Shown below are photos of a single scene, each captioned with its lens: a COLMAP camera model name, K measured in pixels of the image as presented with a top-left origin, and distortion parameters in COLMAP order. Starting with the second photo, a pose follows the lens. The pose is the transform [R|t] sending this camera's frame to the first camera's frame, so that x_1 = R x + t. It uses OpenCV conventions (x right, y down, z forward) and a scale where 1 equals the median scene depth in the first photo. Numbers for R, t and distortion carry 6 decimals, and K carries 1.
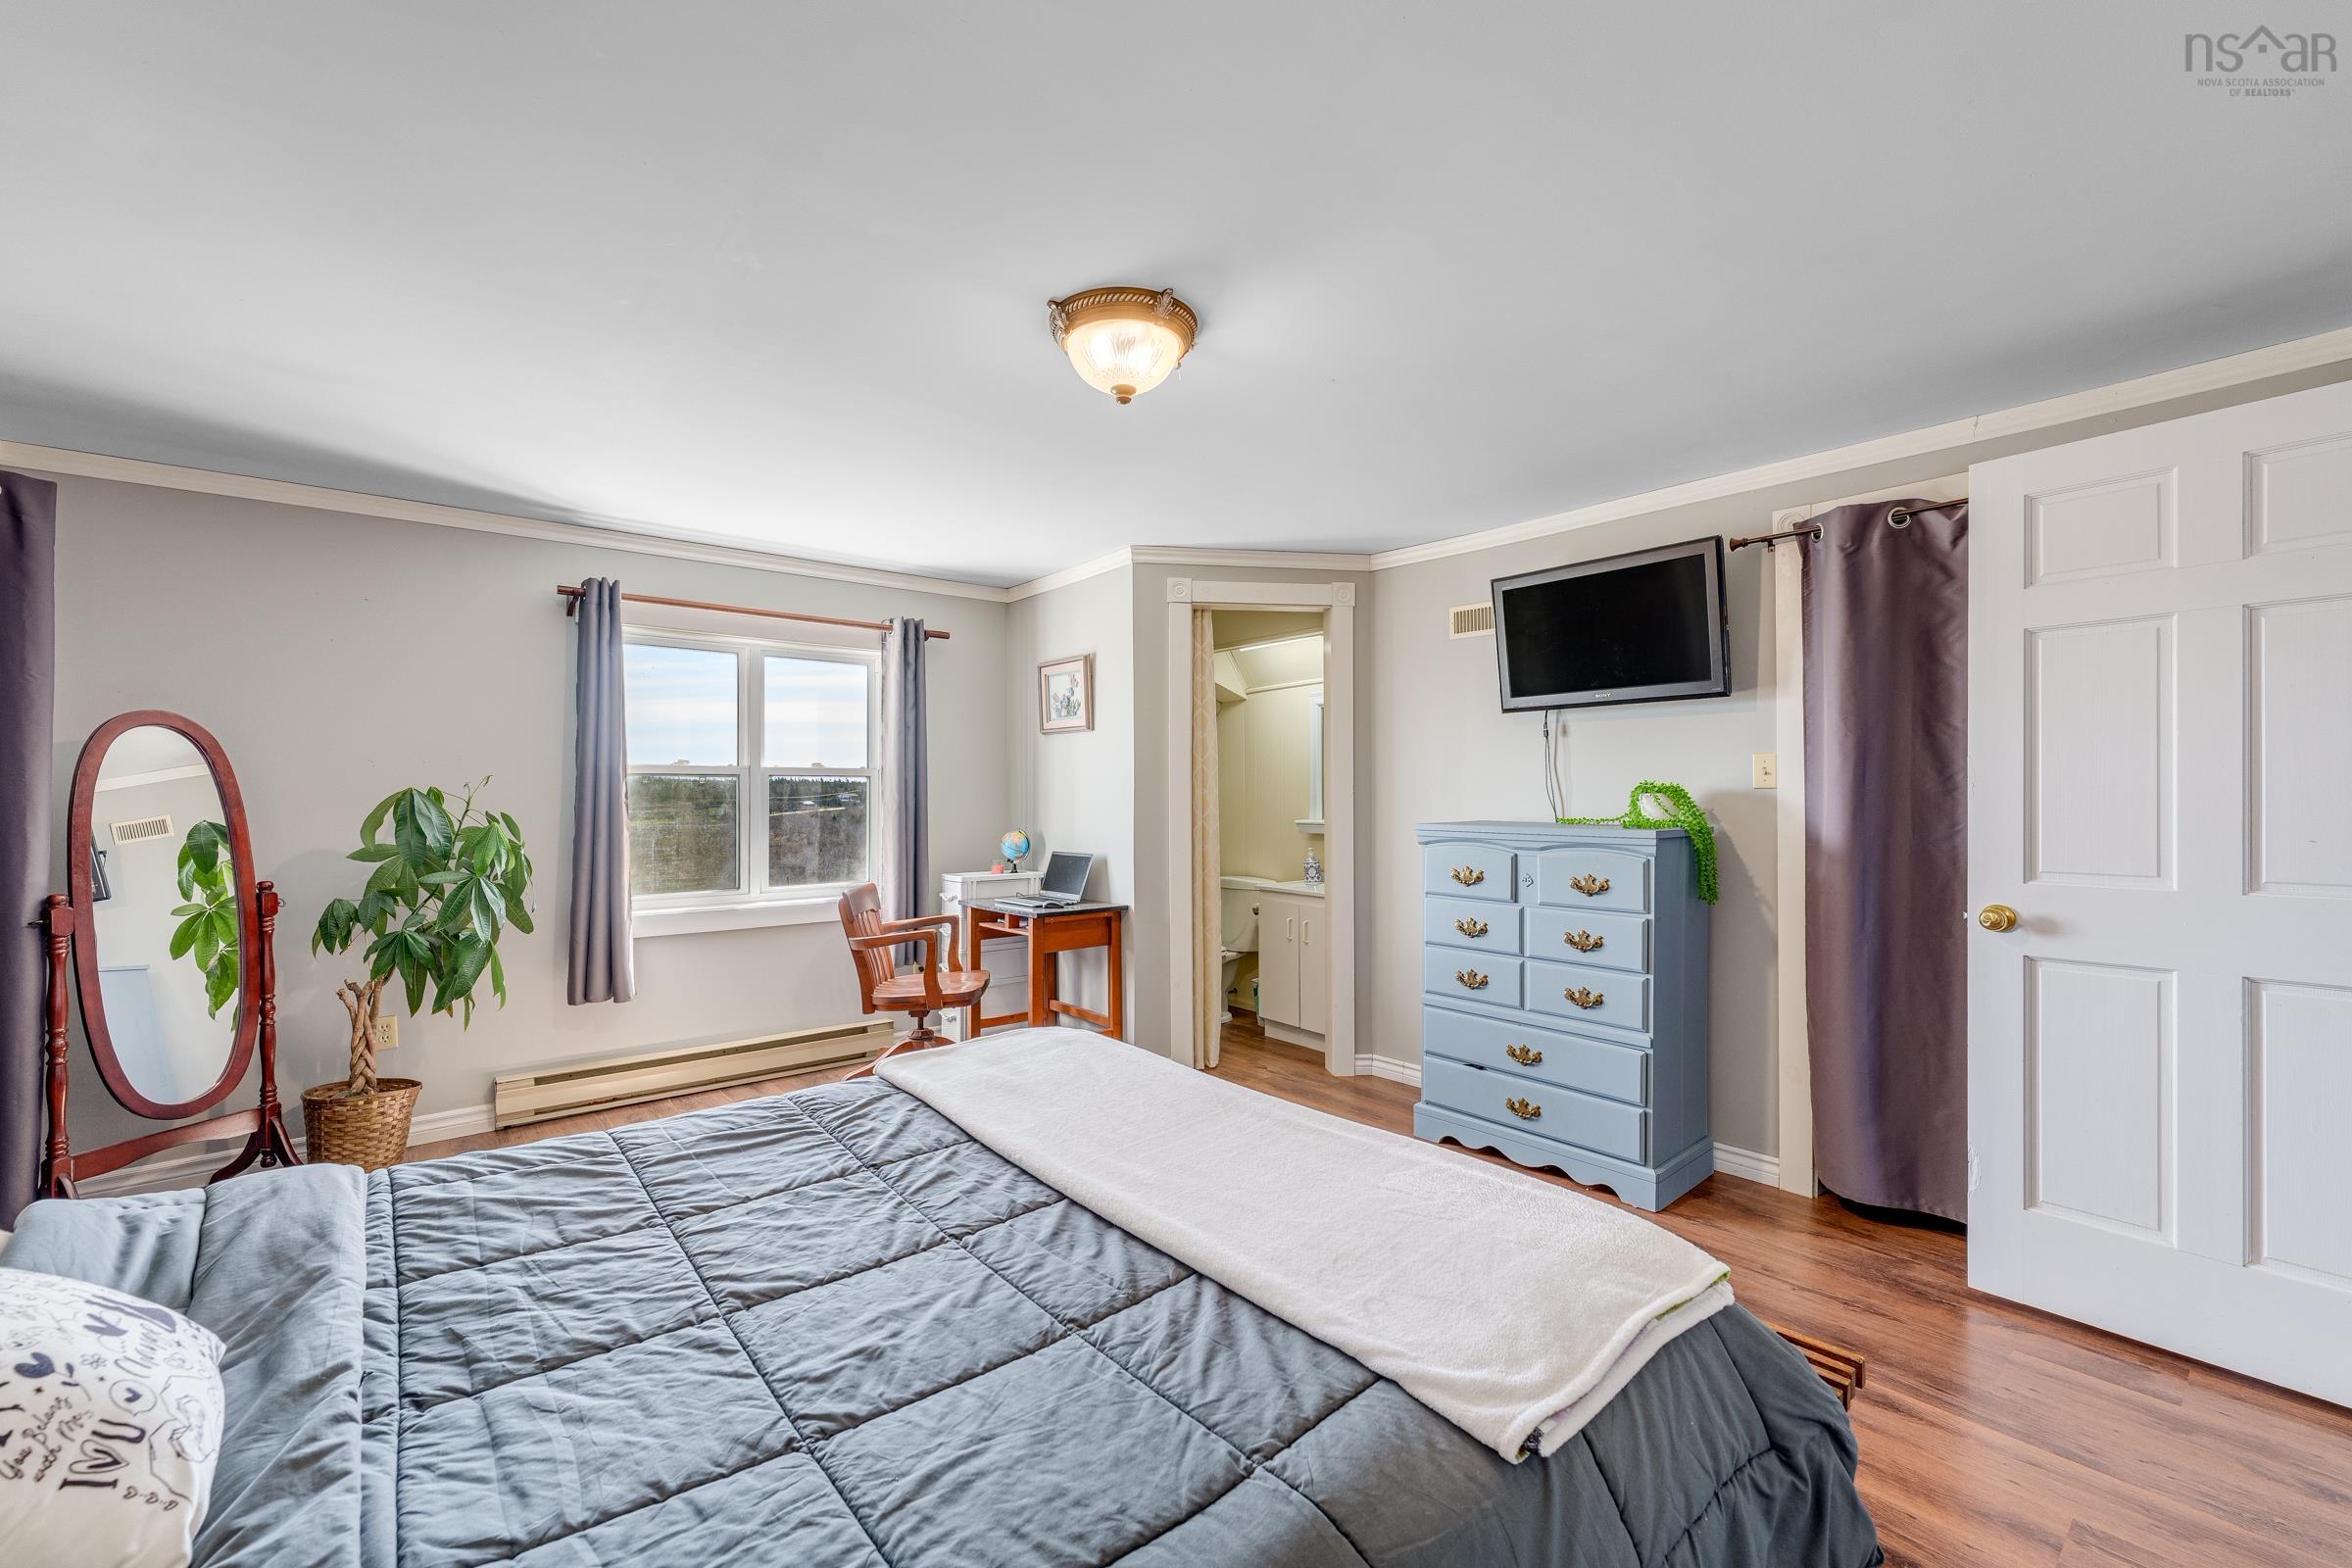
lens RADIAL K [[948.2, 0, 1172.0], [0, 948.2, 766.5], [0, 0, 1]] dist [-0.001212, -0.000197]
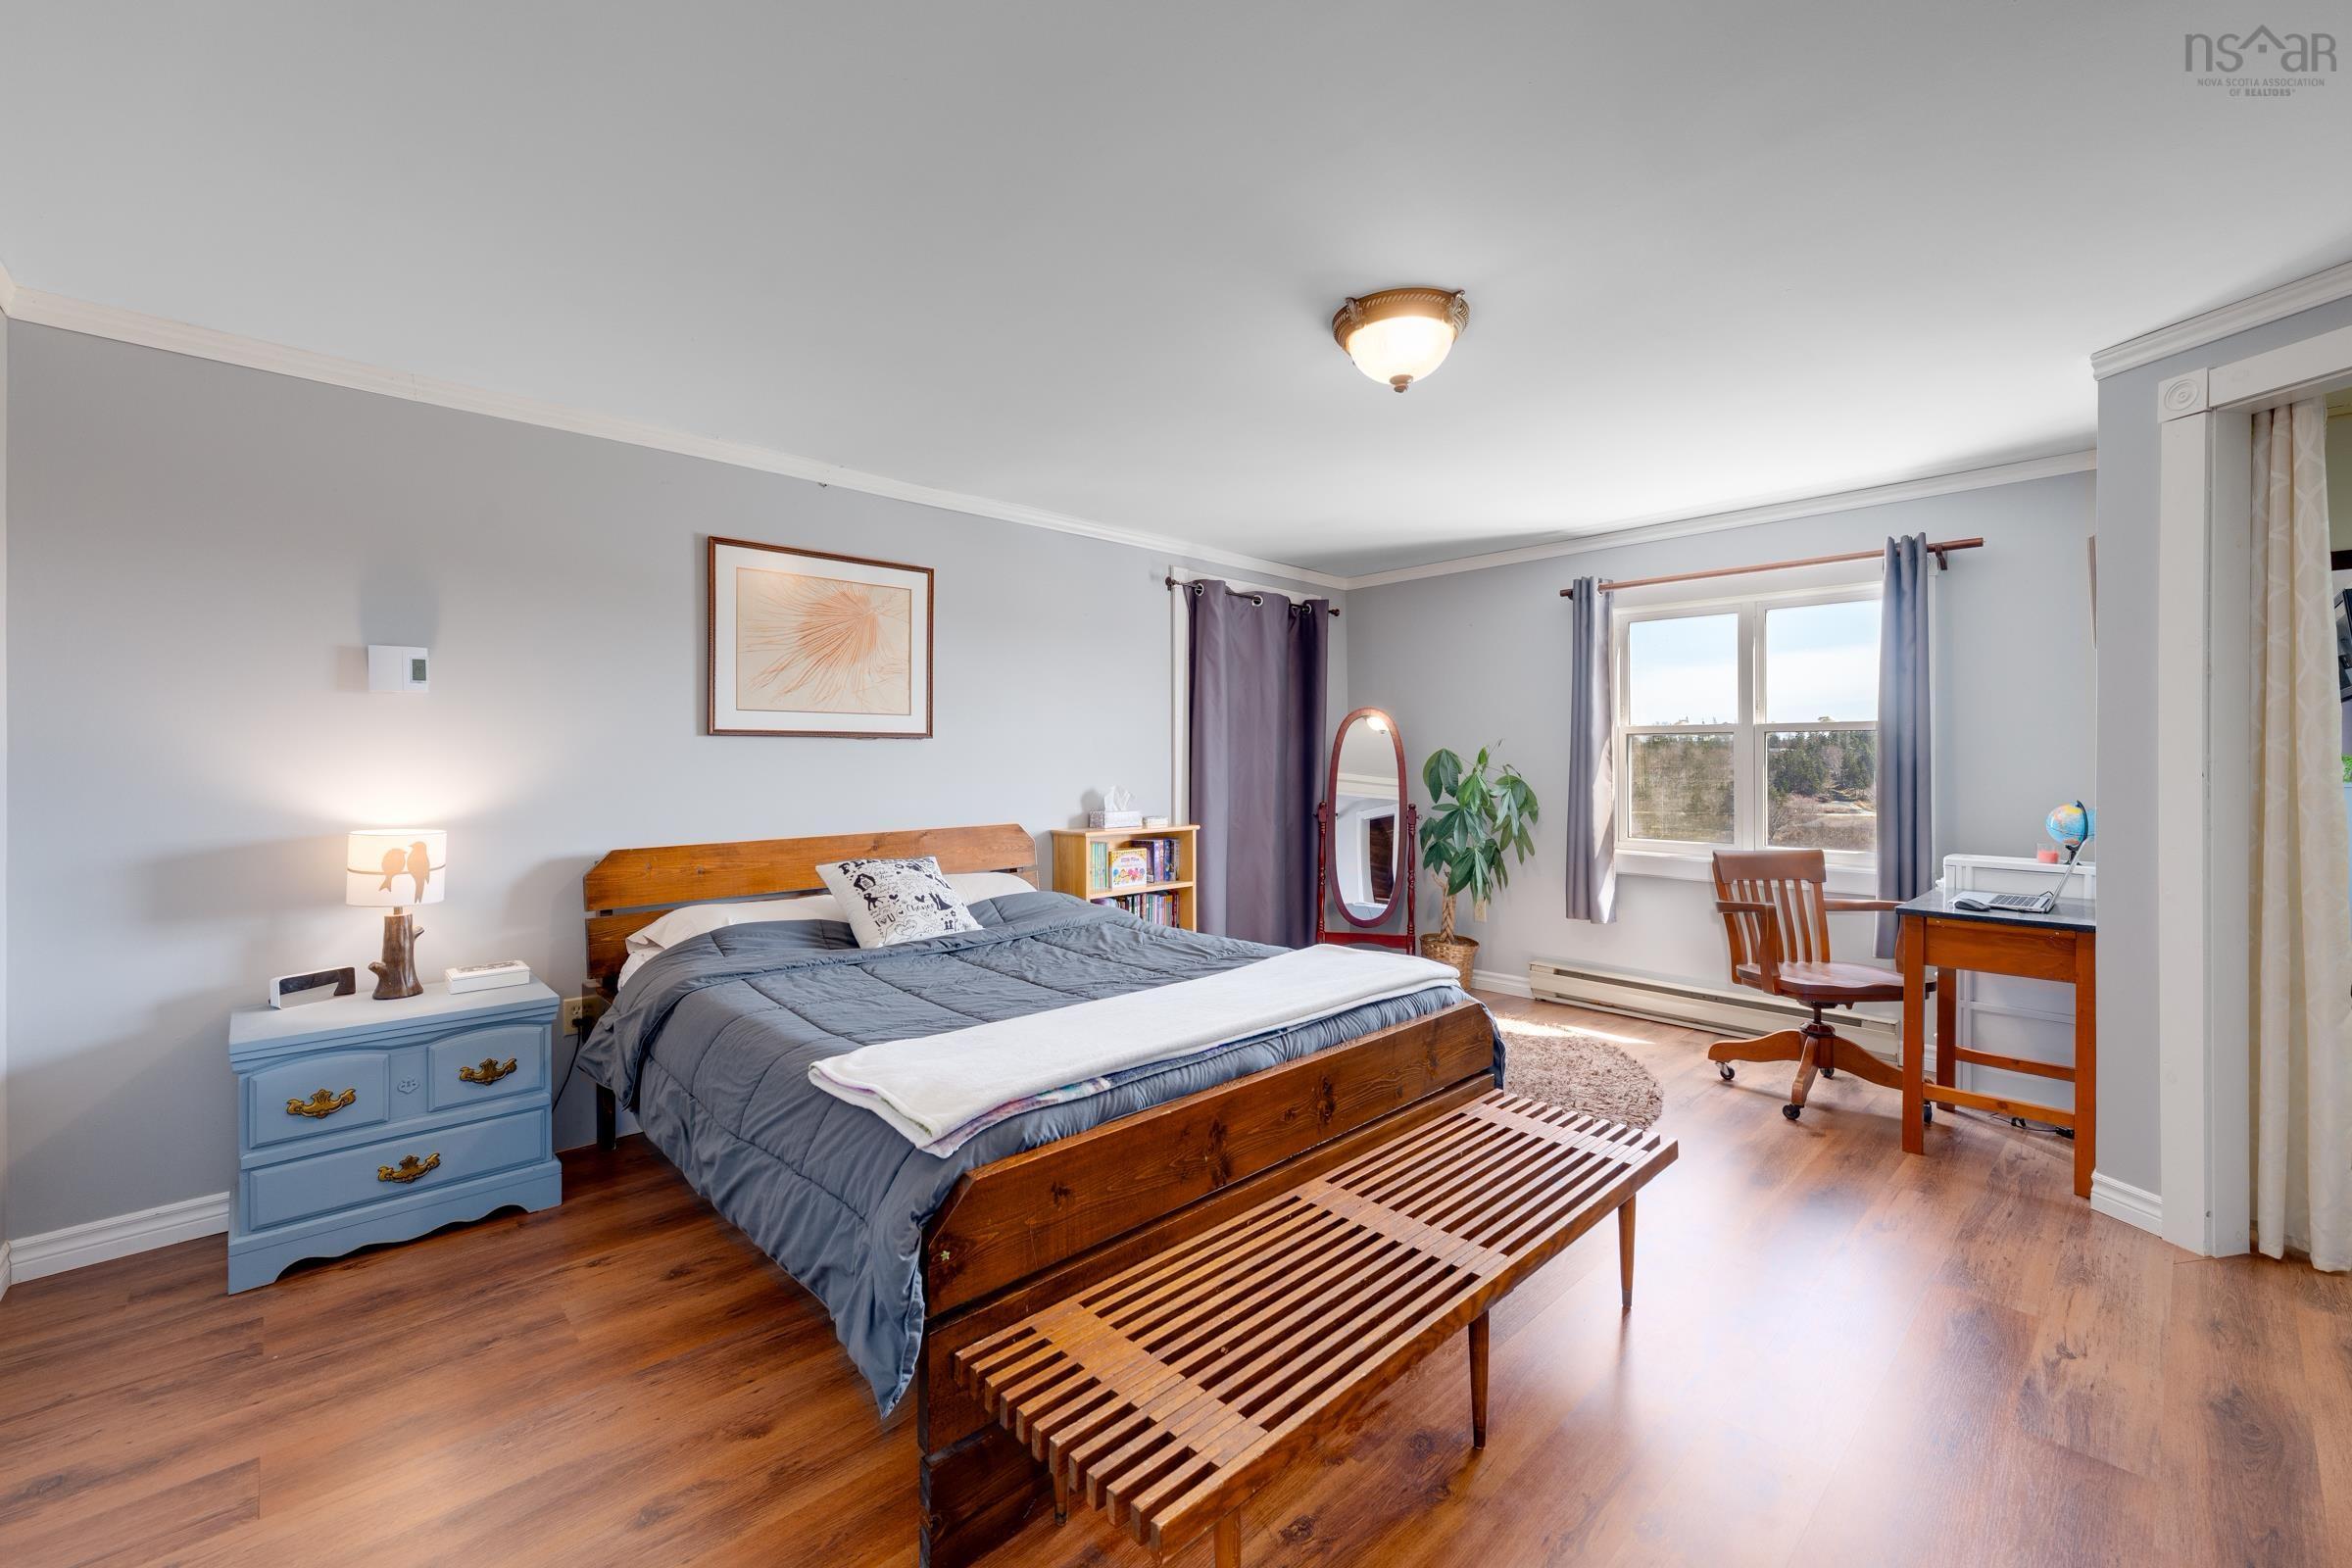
lens RADIAL K [[948.2, 0, 1172.0], [0, 948.2, 766.5], [0, 0, 1]] dist [-0.001212, -0.000197]
pose [[0.054979, 0.006633, -0.998465, 0.572482], [0.044591, 0.998964, 0.009092, 0.010339], [0.997491, -0.045022, 0.054627, 0.379031]]
